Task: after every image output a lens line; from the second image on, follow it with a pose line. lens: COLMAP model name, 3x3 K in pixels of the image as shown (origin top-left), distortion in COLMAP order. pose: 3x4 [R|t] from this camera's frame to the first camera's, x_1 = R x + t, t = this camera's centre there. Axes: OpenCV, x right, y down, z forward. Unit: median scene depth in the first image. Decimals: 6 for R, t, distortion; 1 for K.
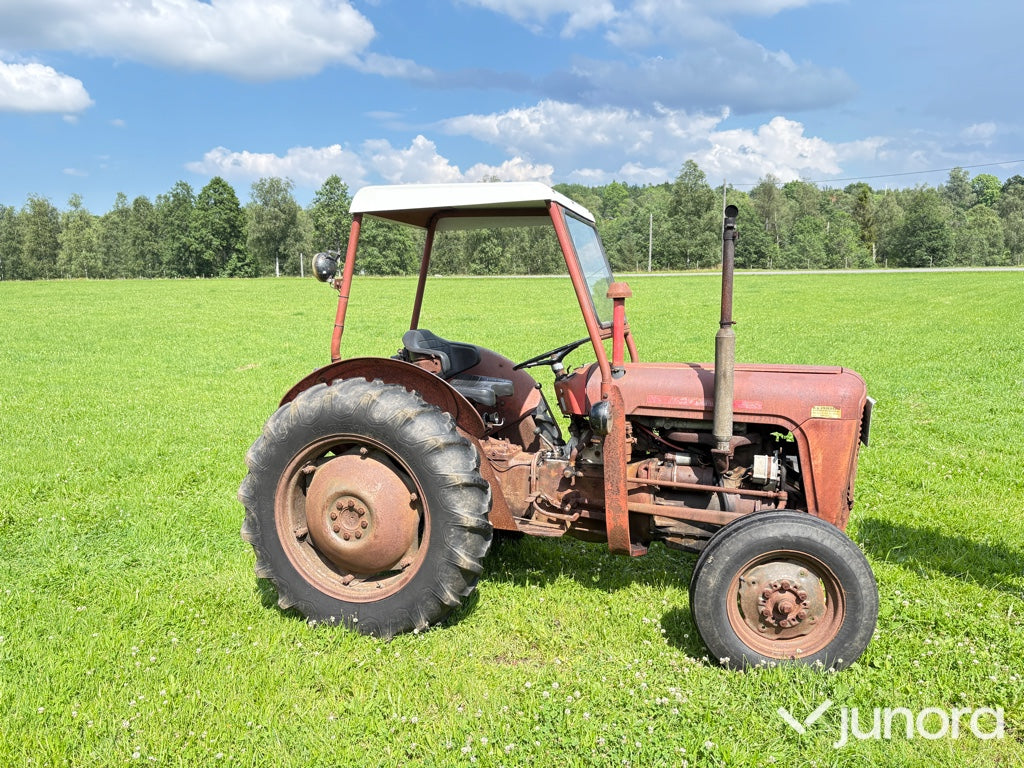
lens RADIAL K [[777.8, 0, 512.4], [0, 777.8, 375.8], [0, 0, 1]] dist [0.042873, -0.050027]
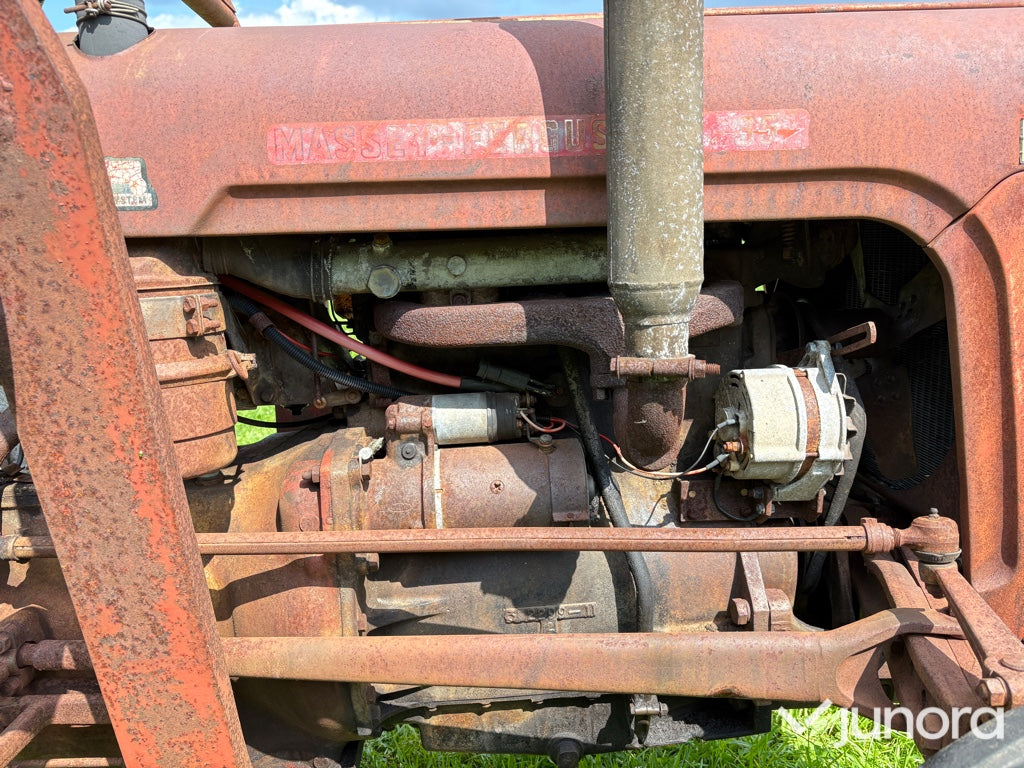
lens RADIAL K [[777.8, 0, 506.2], [0, 777.8, 391.3], [0, 0, 1]] dist [0.042873, -0.050027]
pose [[0.939565, -0.112774, 0.323264, 0.156100], [0.084850, 0.991438, 0.099258, 0.075940], [-0.331690, -0.065831, 0.941089, 0.775612]]
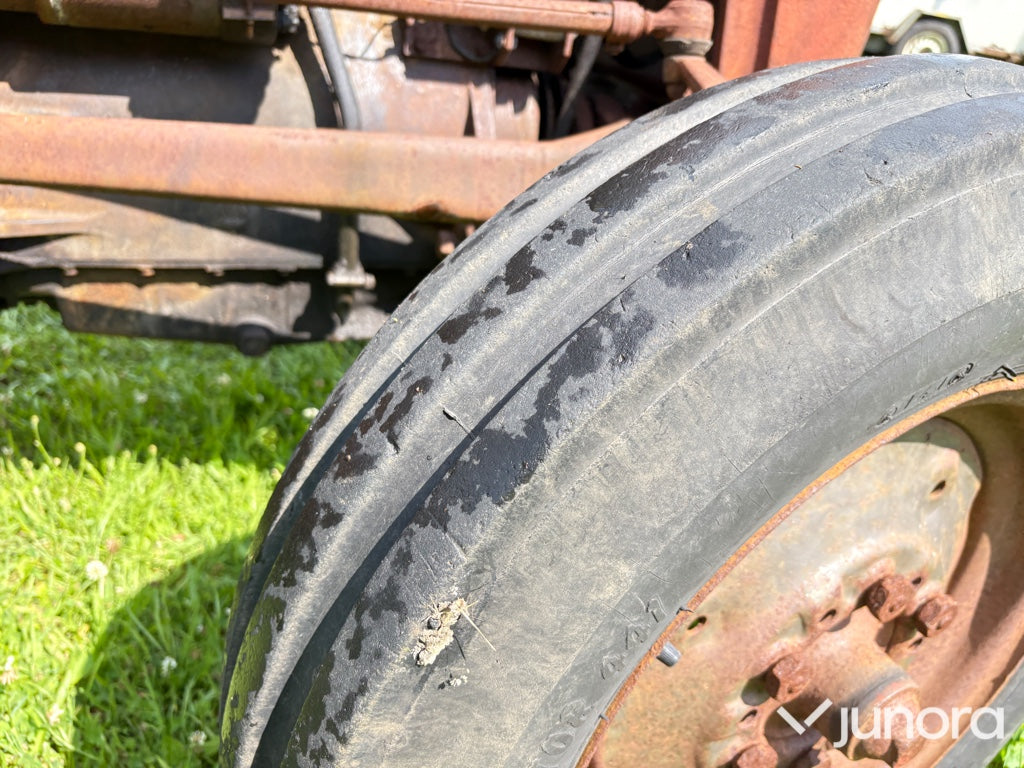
lens RADIAL K [[794.2, 0, 511.3], [0, 794.2, 377.1], [0, 0, 1]] dist [-0.000148, -0.010817]
pose [[0.820548, -0.173492, 0.544611, 0.183253], [-0.048635, 0.928173, 0.368958, 0.151275], [-0.569504, -0.329235, 0.753173, 0.794352]]
